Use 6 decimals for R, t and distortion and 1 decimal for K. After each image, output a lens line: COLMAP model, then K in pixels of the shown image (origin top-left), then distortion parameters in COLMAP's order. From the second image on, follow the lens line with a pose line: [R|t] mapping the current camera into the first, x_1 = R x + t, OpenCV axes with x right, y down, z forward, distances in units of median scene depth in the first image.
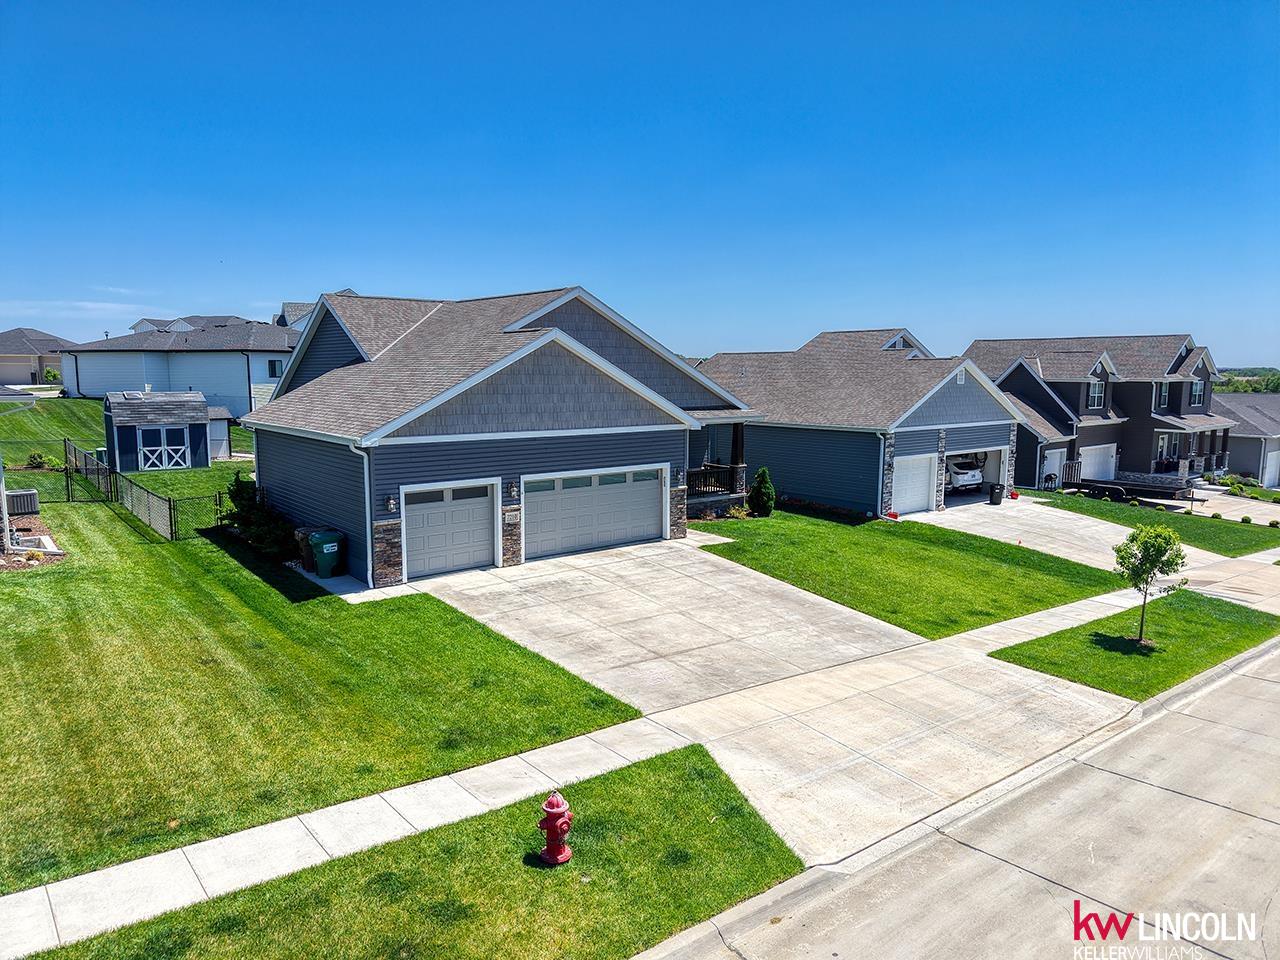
lens RADIAL K [[860.7, 0, 633.0], [0, 860.7, 485.0], [0, 0, 1]] dist [0.027515, -0.032917]
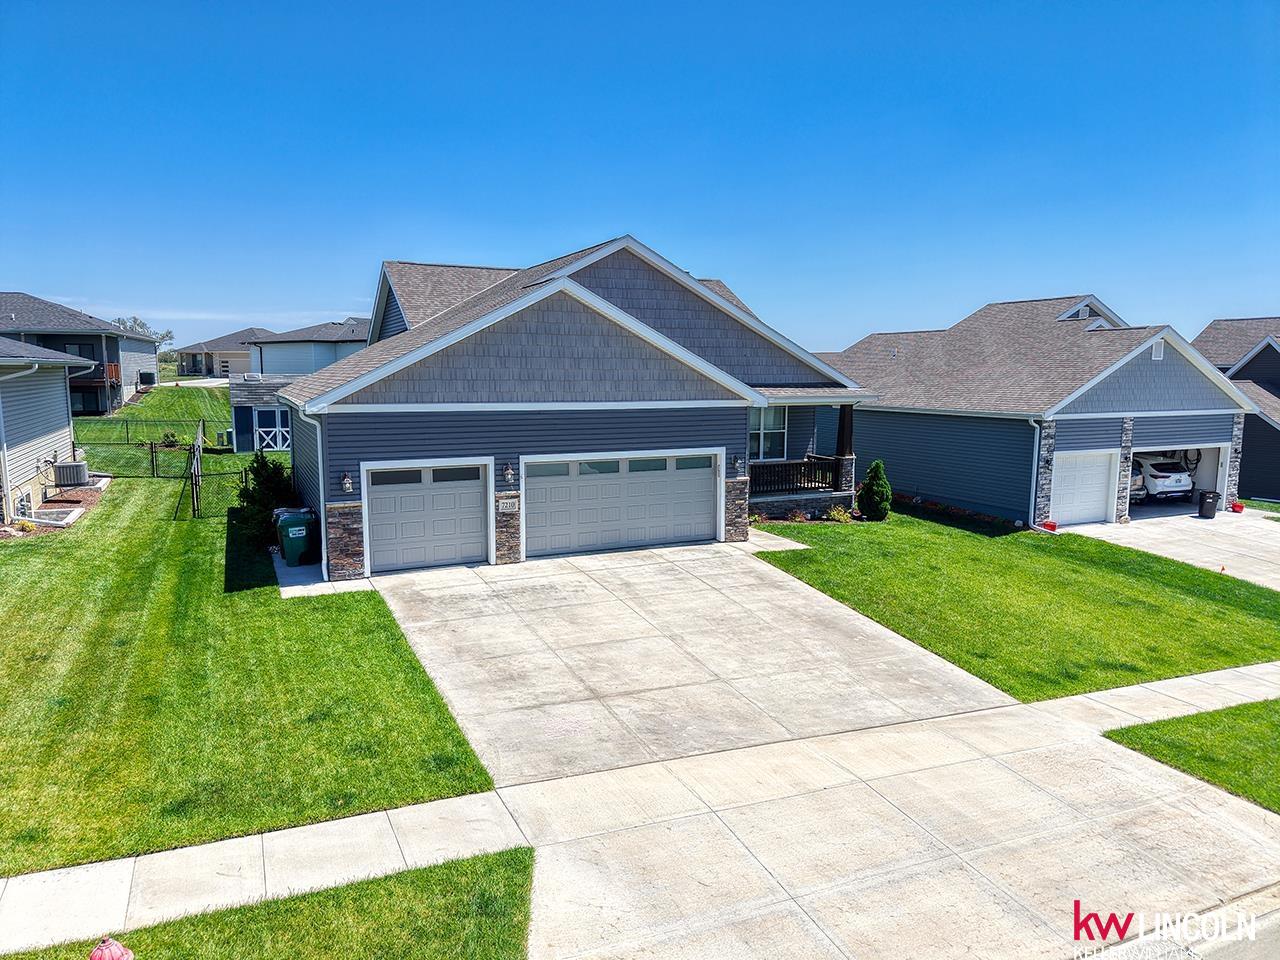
lens RADIAL K [[860.7, 0, 633.0], [0, 860.7, 485.0], [0, 0, 1]] dist [0.027515, -0.032917]
pose [[0.971379, 0.031056, -0.235496, 0.172754], [-0.031422, 0.999504, 0.002198, 0.012042], [0.235448, 0.005265, 0.971873, 0.219355]]
